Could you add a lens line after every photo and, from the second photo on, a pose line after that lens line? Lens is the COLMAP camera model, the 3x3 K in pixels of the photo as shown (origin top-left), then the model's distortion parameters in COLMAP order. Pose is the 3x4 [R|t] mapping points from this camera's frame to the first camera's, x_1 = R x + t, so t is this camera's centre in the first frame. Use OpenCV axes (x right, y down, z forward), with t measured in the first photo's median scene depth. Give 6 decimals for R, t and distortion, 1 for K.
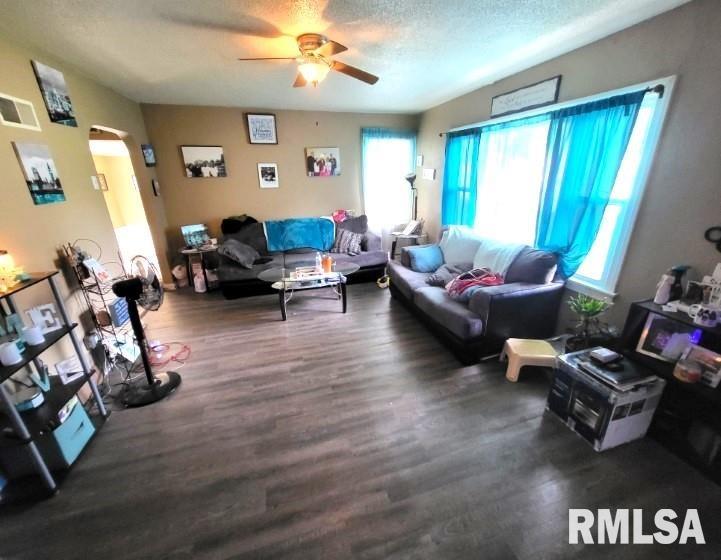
lens RADIAL K [[292.8, 0, 361.5], [0, 292.8, 275.9], [0, 0, 1]] dist [0.001983, -0.000976]
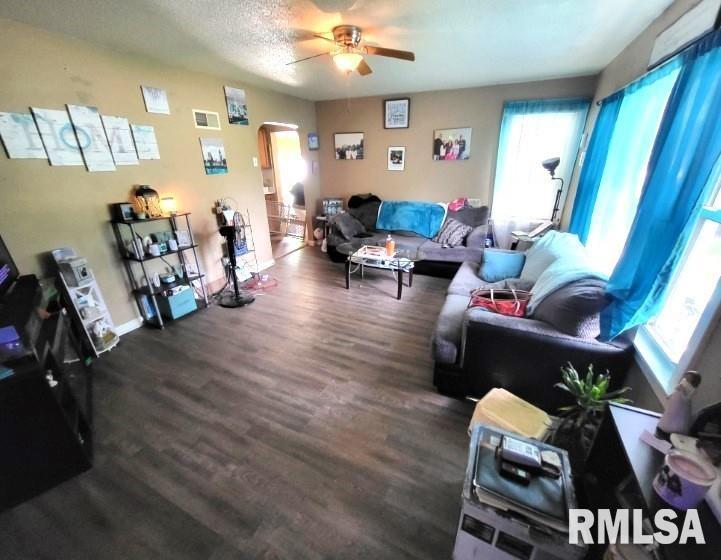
lens RADIAL K [[292.8, 0, 361.5], [0, 292.8, 275.9], [0, 0, 1]] dist [0.001983, -0.000976]
pose [[0.750288, 0.258574, -0.608447, 0.611252], [-0.225018, 0.965270, 0.132741, -0.078726], [0.621639, 0.037318, 0.782414, 0.188081]]
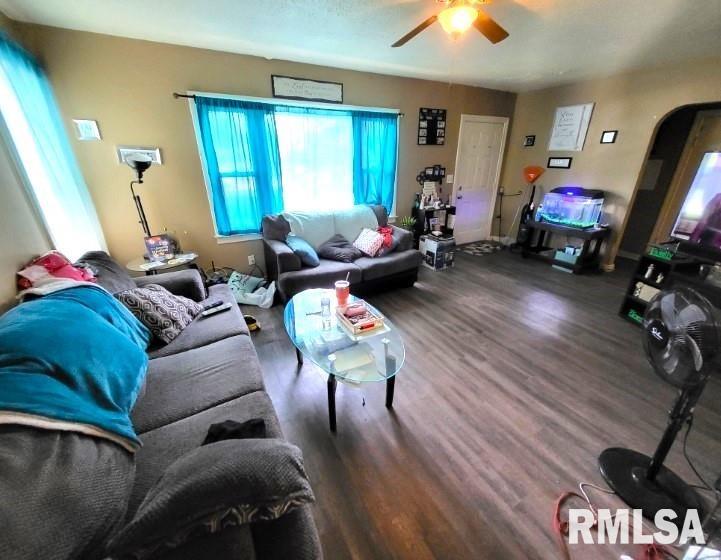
lens RADIAL K [[292.8, 0, 361.5], [0, 292.8, 275.9], [0, 0, 1]] dist [0.001983, -0.000976]
pose [[-0.223330, -0.353358, 0.908439, -0.917114], [0.333072, 0.848216, 0.411815, -0.431568], [-0.916071, 0.394547, -0.071738, 1.325221]]
